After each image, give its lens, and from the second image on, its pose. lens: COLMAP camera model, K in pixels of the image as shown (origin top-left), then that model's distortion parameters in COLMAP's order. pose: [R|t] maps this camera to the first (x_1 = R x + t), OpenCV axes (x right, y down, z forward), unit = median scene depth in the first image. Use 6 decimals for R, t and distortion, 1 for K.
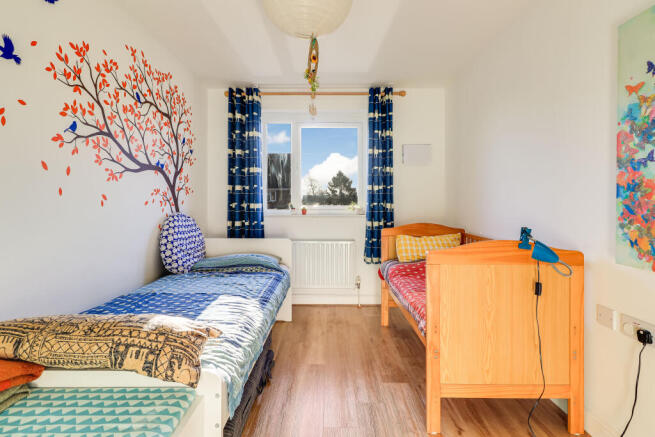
lens RADIAL K [[334.1, 0, 326.2], [0, 334.1, 203.0], [0, 0, 1]] dist [0.000141, -0.000256]
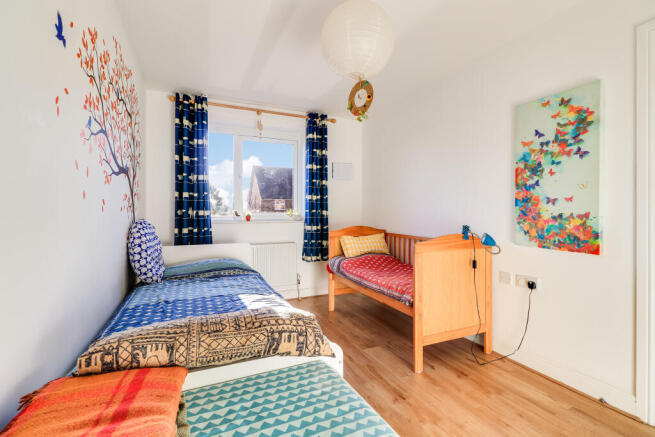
lens RADIAL K [[304.8, 0, 328.1], [0, 304.8, 211.4], [0, 0, 1]] dist [0.001216, 0.000130]
pose [[0.907400, 0.000951, 0.420268, -0.359388], [-0.000591, 0.999999, -0.000985, 0.006601], [-0.420269, 0.000646, 0.907399, -0.004297]]
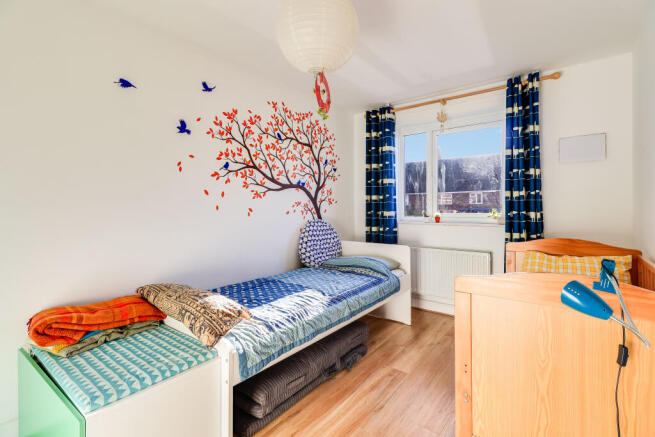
lens RADIAL K [[304.4, 0, 327.1], [0, 304.4, 207.3], [0, 0, 1]] dist [0.001962, 0.000035]
pose [[0.794079, -0.004112, -0.607801, 0.329274], [0.008502, 0.999954, 0.004343, -0.025301], [0.607755, -0.008616, 0.794078, 0.108590]]
